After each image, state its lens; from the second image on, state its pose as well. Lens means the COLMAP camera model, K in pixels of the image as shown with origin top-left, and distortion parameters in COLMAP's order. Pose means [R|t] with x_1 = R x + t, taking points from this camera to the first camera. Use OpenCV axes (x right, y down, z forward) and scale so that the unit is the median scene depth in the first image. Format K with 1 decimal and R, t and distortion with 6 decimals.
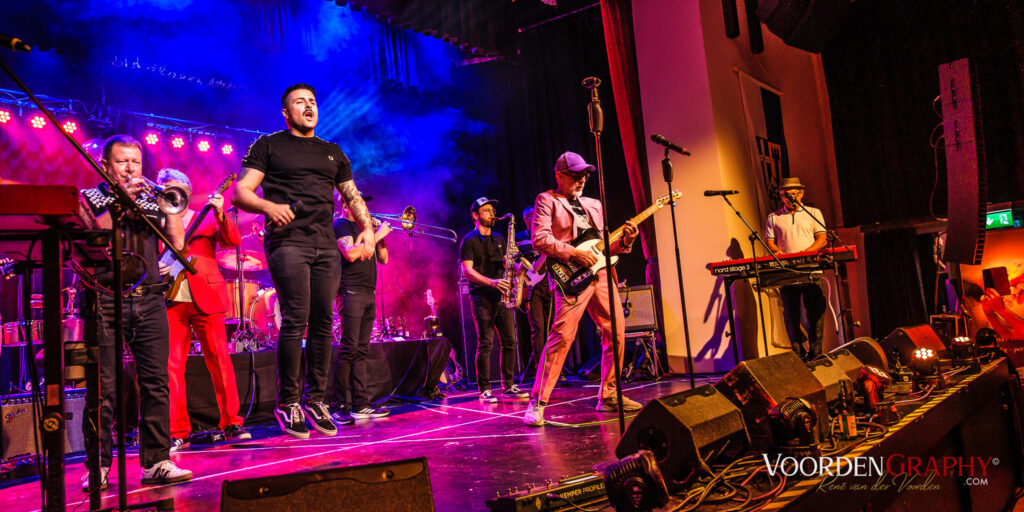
lens RADIAL K [[684.9, 0, 515.1], [0, 684.9, 255.6], [0, 0, 1]] dist [-0.007808, 0.004187]
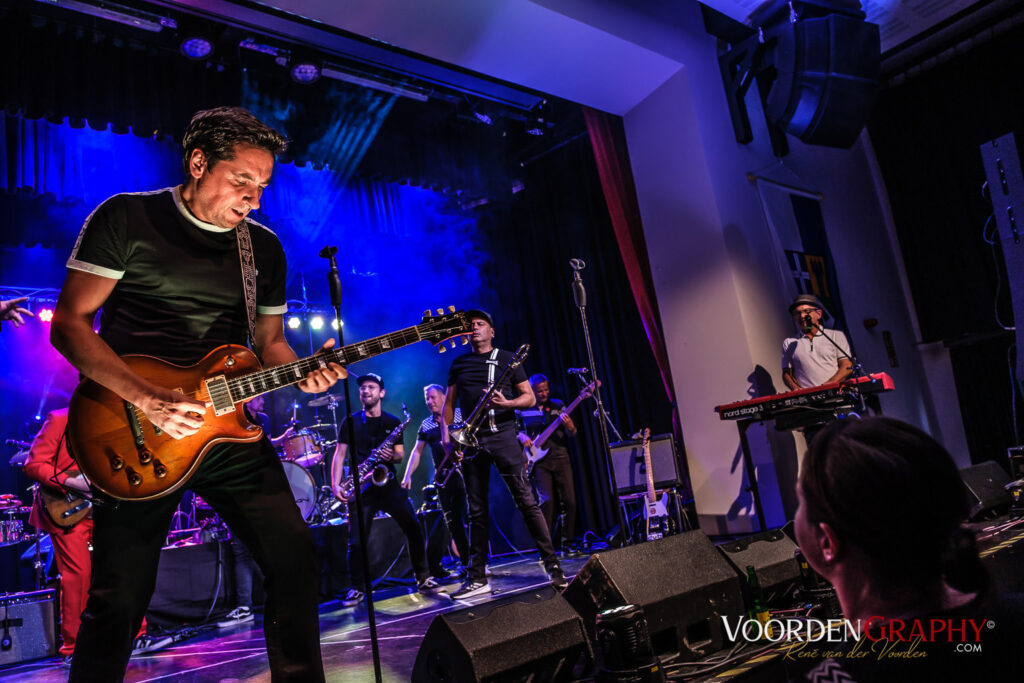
lens RADIAL K [[735.5, 0, 513.1], [0, 735.5, 349.9], [0, 0, 1]] dist [-0.004591, -0.002540]
pose [[0.985657, -0.090415, -0.142494, 0.173034], [0.080656, 0.994076, -0.072847, -0.013077], [0.148237, 0.060309, 0.987111, 0.051538]]
